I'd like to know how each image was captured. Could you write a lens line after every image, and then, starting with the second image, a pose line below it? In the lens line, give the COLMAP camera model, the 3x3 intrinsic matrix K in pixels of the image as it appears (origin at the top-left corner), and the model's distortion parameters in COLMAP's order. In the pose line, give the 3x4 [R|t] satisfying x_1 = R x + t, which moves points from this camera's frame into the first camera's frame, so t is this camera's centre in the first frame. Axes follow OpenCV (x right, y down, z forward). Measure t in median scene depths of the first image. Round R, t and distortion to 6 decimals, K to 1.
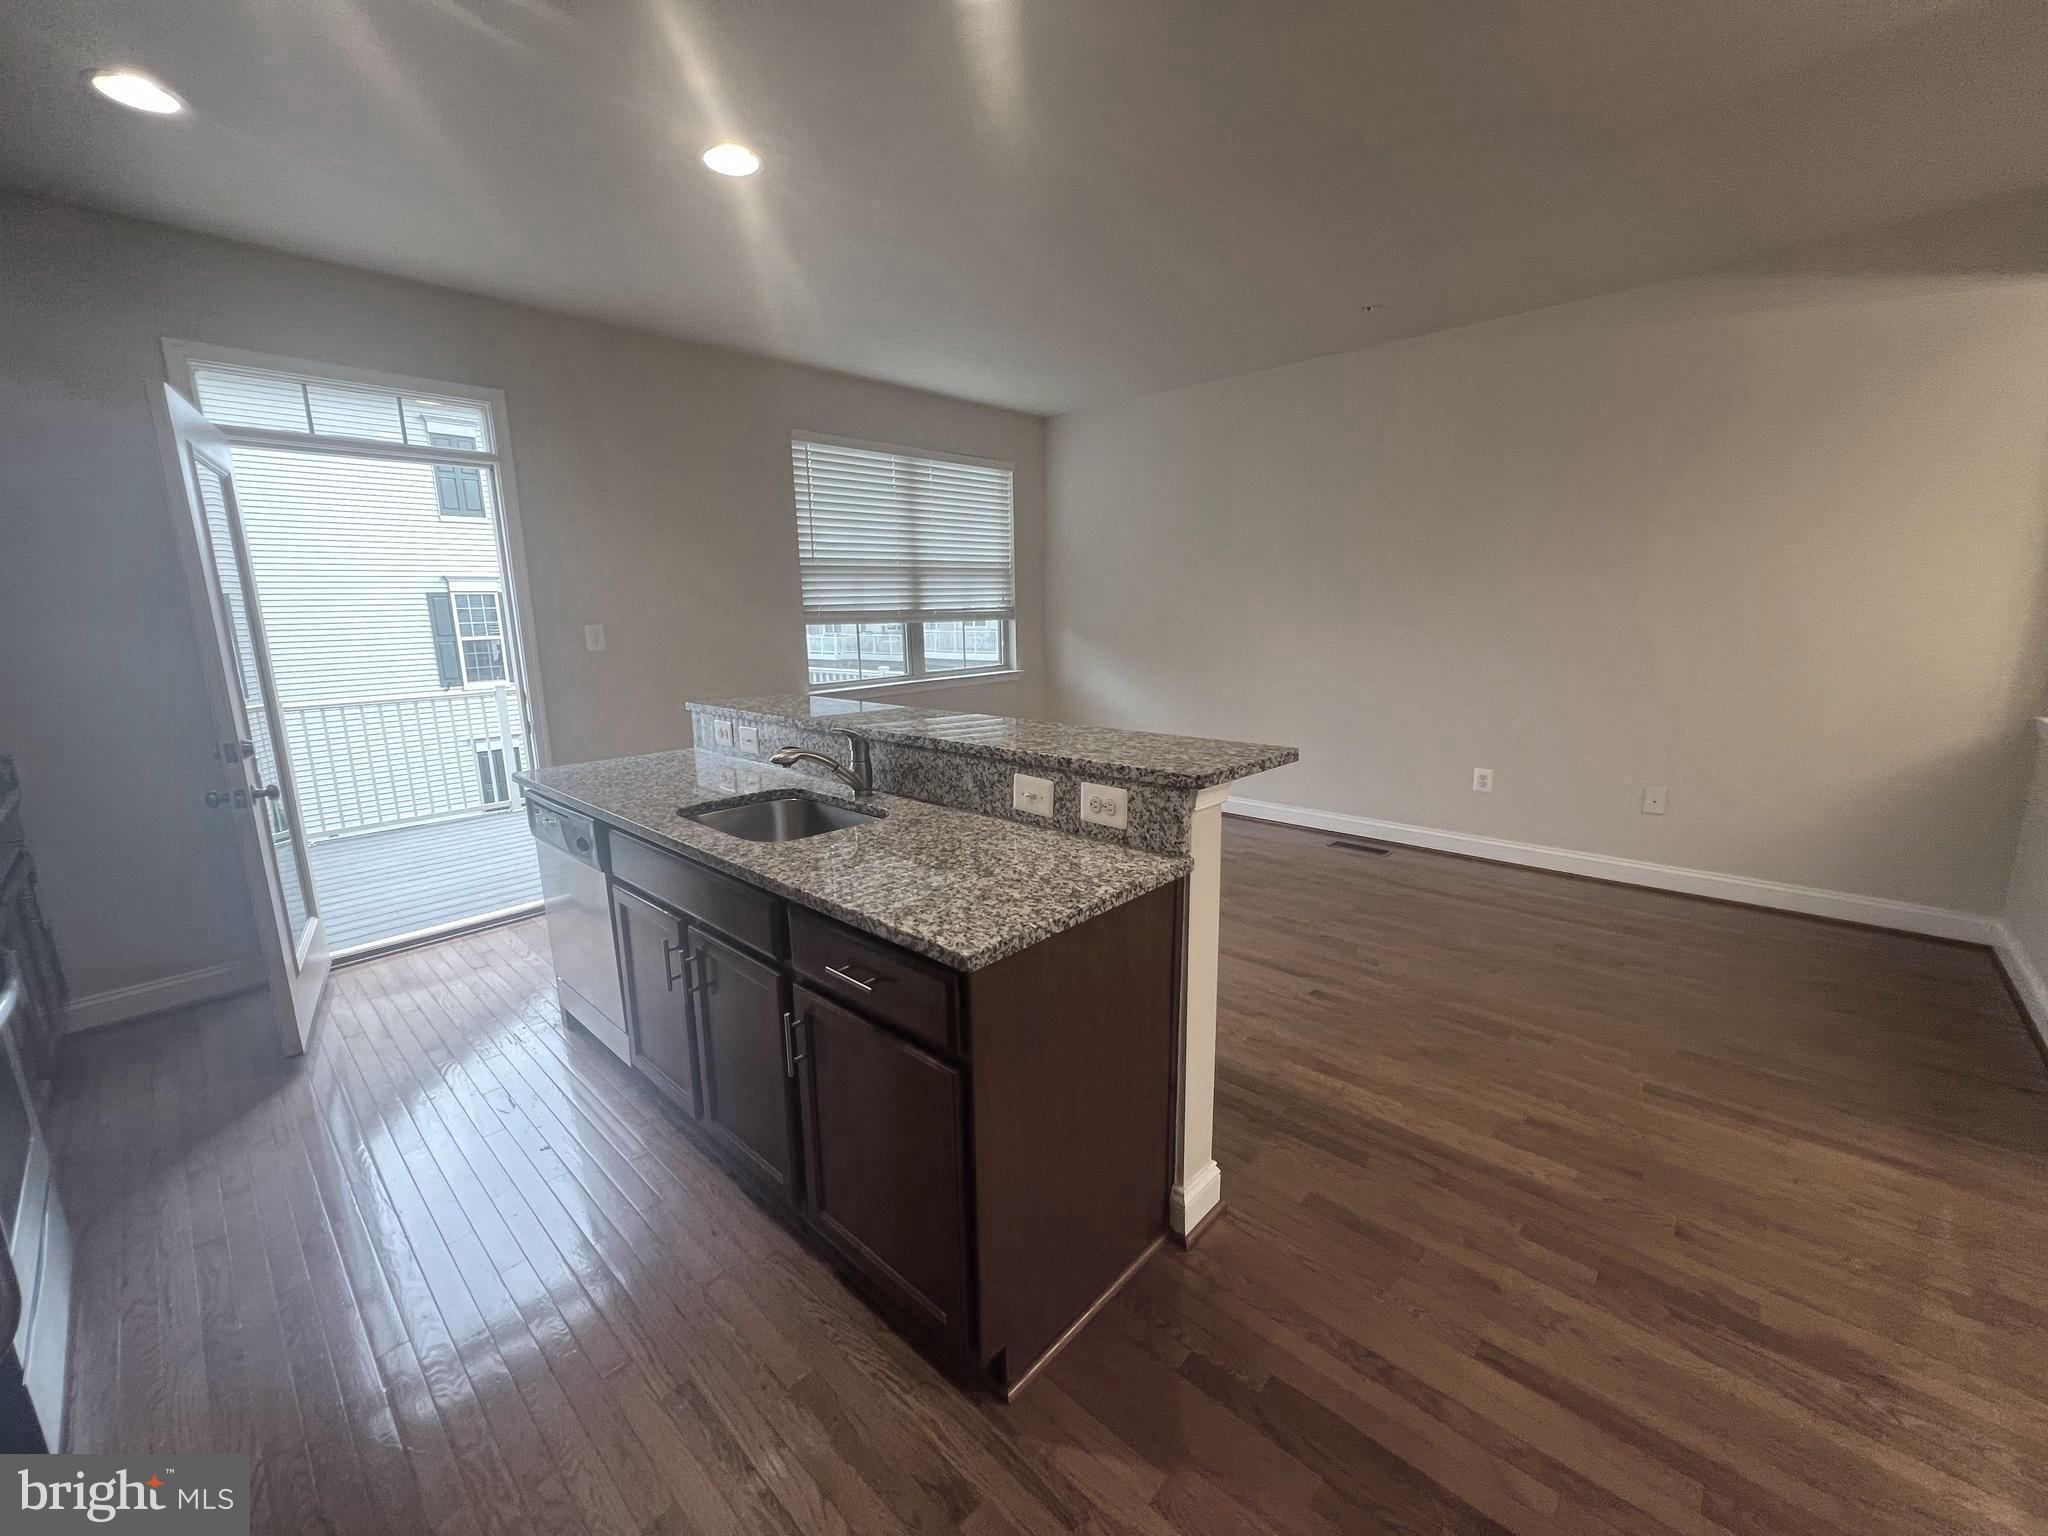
lens RADIAL K [[816.2, 0, 1028.0], [0, 816.2, 772.7], [0, 0, 1]] dist [-0.002745, 0.000670]
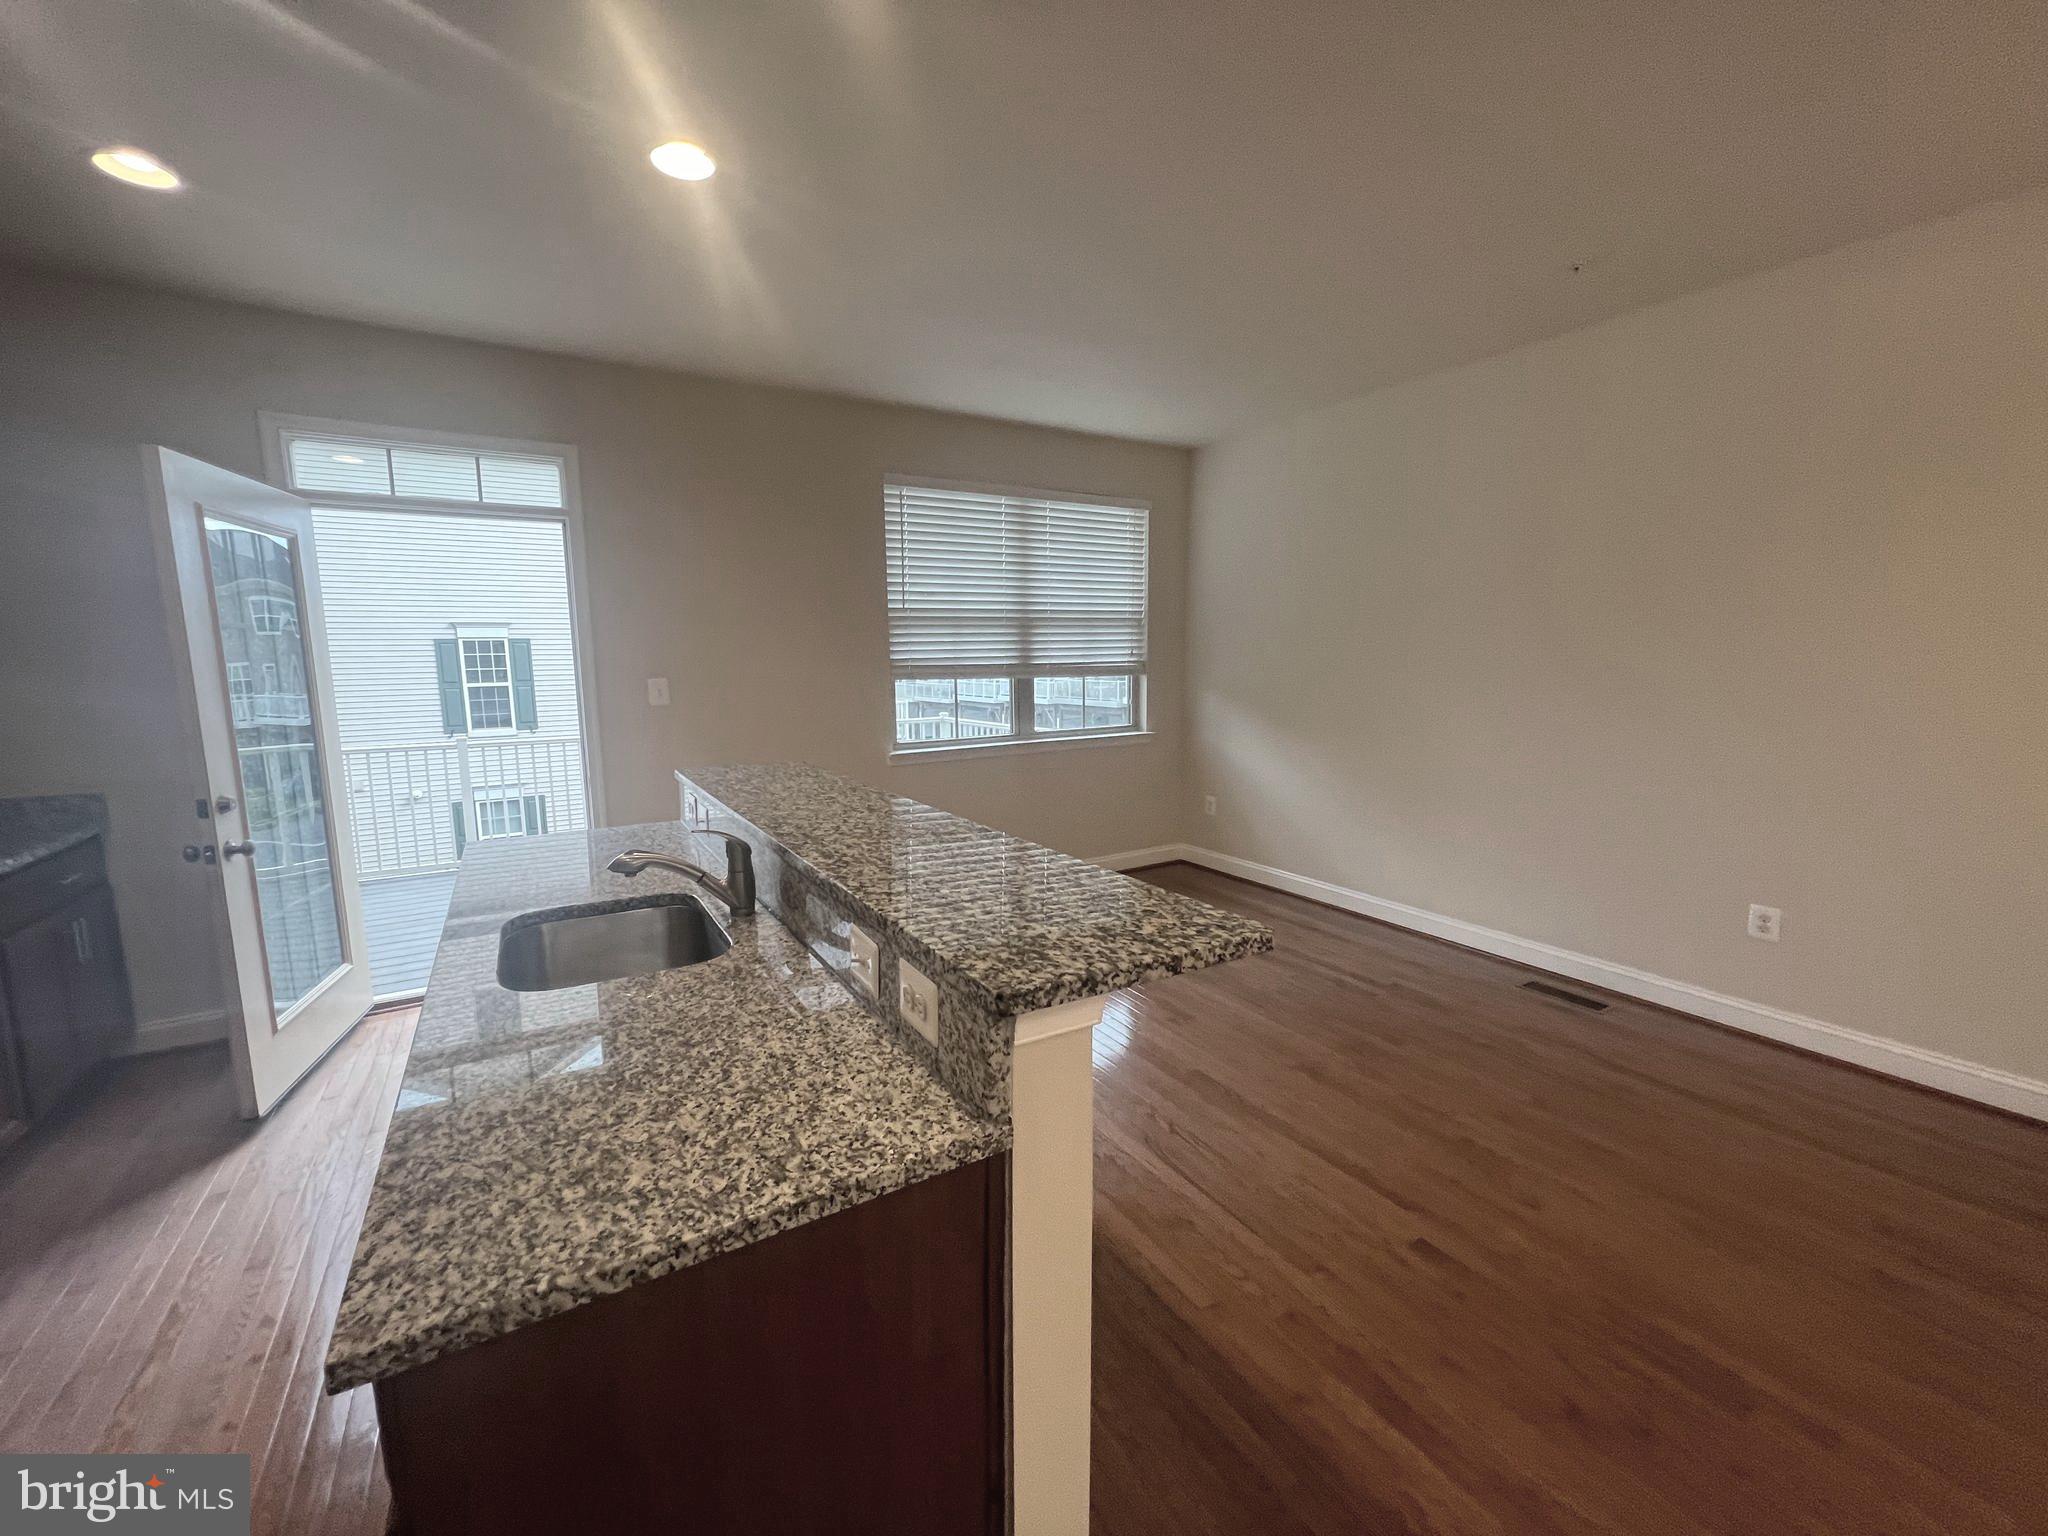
lens RADIAL K [[816.2, 0, 1034.1], [0, 816.2, 761.7], [0, 0, 1]] dist [-0.002745, 0.000670]
pose [[0.962645, 0.046201, -0.266796, 0.197272], [-0.063574, 0.996357, -0.056846, -0.066809], [0.263197, 0.071684, 0.962075, 0.230776]]
